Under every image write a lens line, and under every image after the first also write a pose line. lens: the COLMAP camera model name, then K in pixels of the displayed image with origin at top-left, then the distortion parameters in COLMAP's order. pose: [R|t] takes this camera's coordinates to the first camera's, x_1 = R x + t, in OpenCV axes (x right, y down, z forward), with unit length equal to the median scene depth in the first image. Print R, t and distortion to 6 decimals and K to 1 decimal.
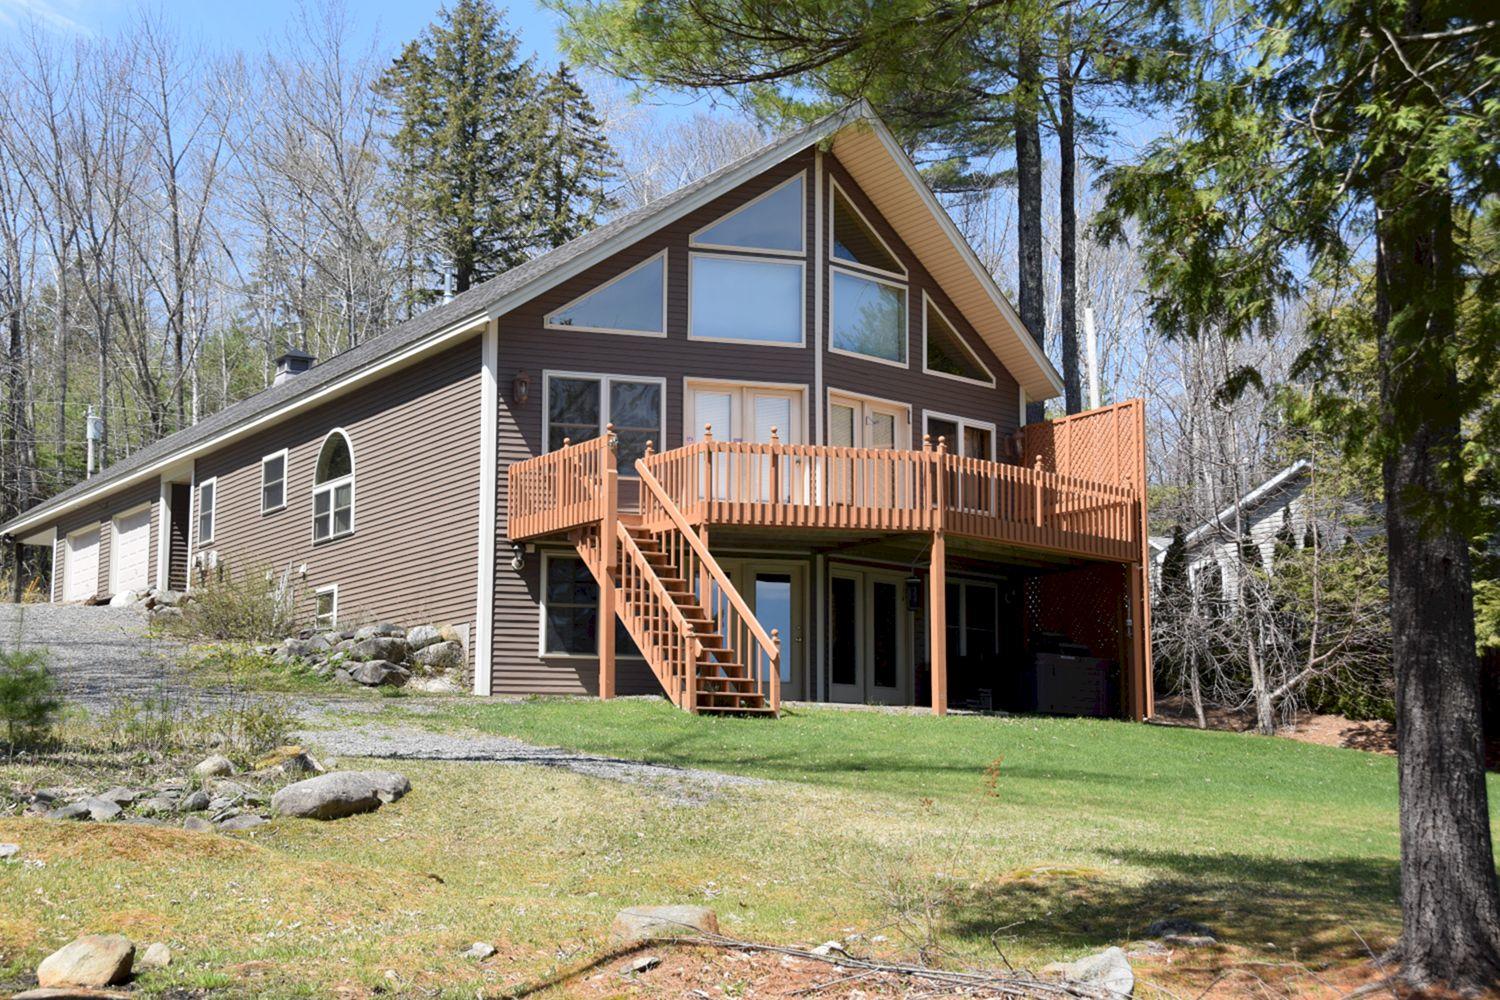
lens RADIAL K [[2235.3, 0, 745.0], [0, 2235.3, 500.3], [0, 0, 1]] dist [0.064109, 0.000000]
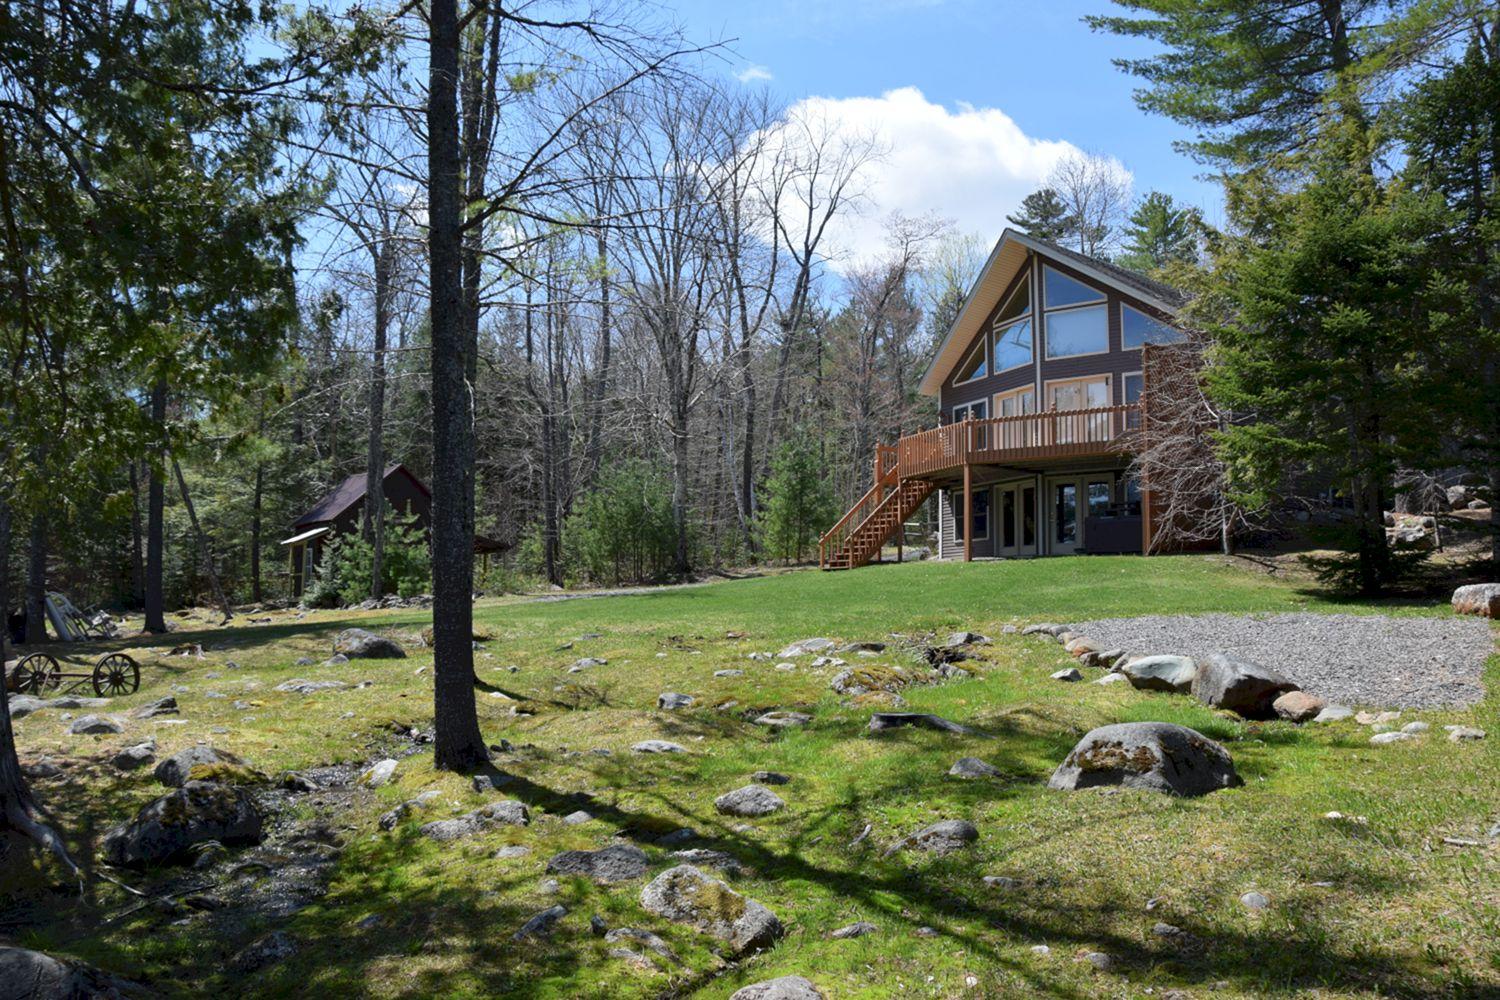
lens RADIAL K [[1140.5, 0, 763.8], [0, 1140.5, 499.1], [0, 0, 1]] dist [-0.146513, 0.086455]
pose [[0.125450, -0.099022, -0.987146, 0.909168], [0.135637, 0.987375, -0.081808, 0.088697], [0.982784, -0.123631, 0.137297, 0.640036]]
